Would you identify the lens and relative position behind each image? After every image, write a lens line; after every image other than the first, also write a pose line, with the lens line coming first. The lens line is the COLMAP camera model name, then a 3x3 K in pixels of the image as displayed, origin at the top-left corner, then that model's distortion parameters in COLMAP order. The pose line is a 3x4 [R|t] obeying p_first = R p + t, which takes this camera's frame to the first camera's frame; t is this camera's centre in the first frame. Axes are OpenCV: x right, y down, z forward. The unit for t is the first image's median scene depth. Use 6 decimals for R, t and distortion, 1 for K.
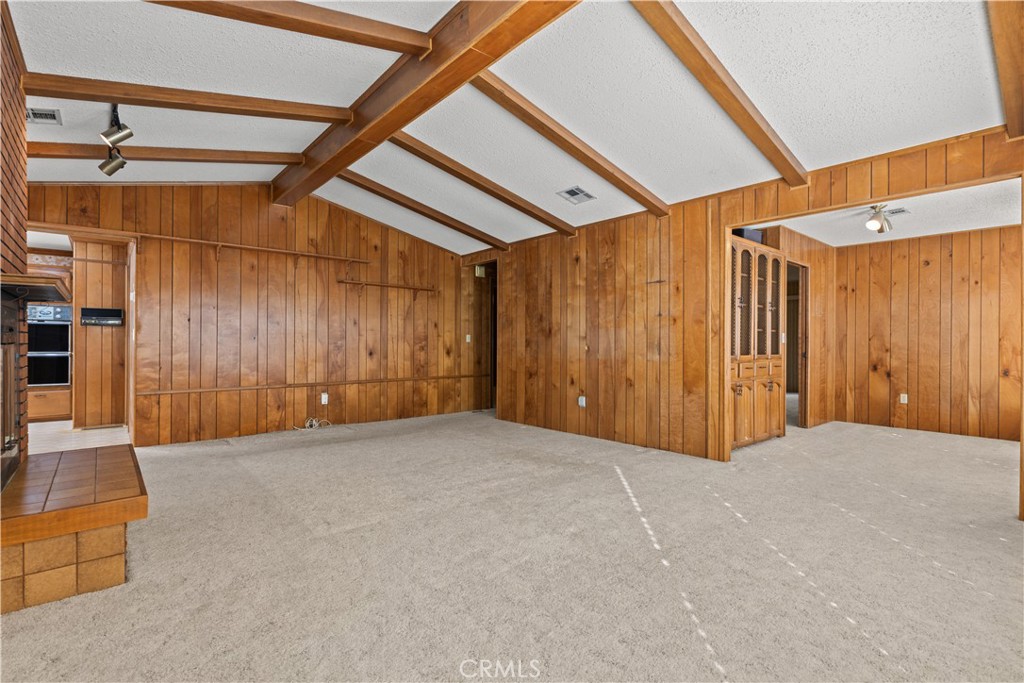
lens RADIAL K [[470.0, 0, 515.3], [0, 470.0, 338.9], [0, 0, 1]] dist [-0.001513, -0.001105]
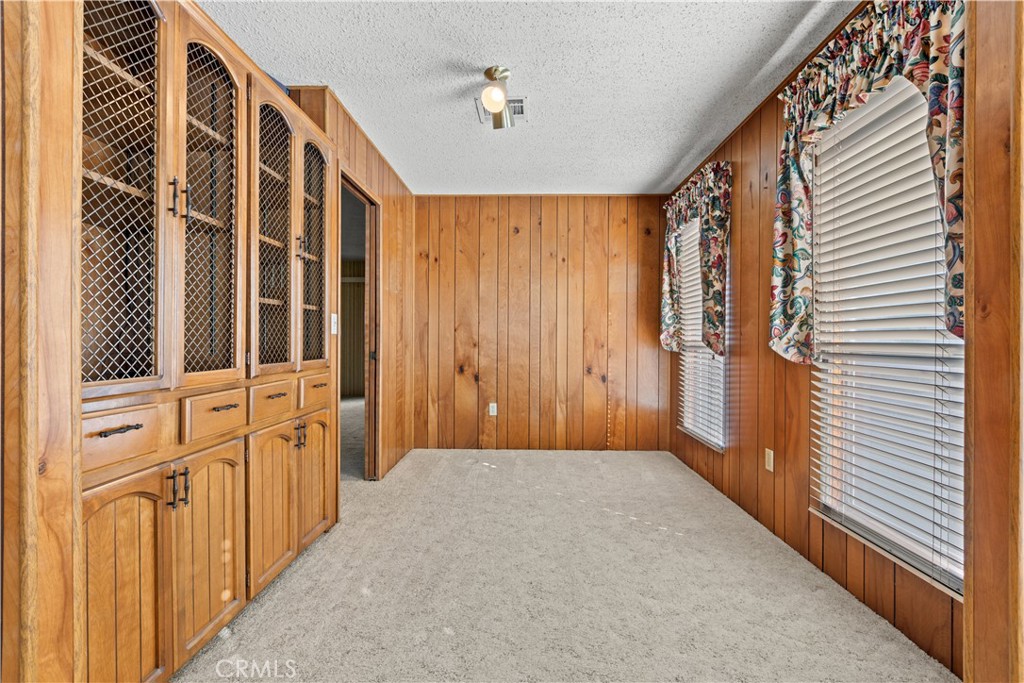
lens RADIAL K [[470.0, 0, 515.3], [0, 470.0, 338.9], [0, 0, 1]] dist [-0.001513, -0.001105]
pose [[0.668862, -0.007134, 0.743353, 0.295868], [-0.002863, 0.999922, 0.012172, 0.006199], [-0.743381, -0.010269, 0.668789, 0.473258]]
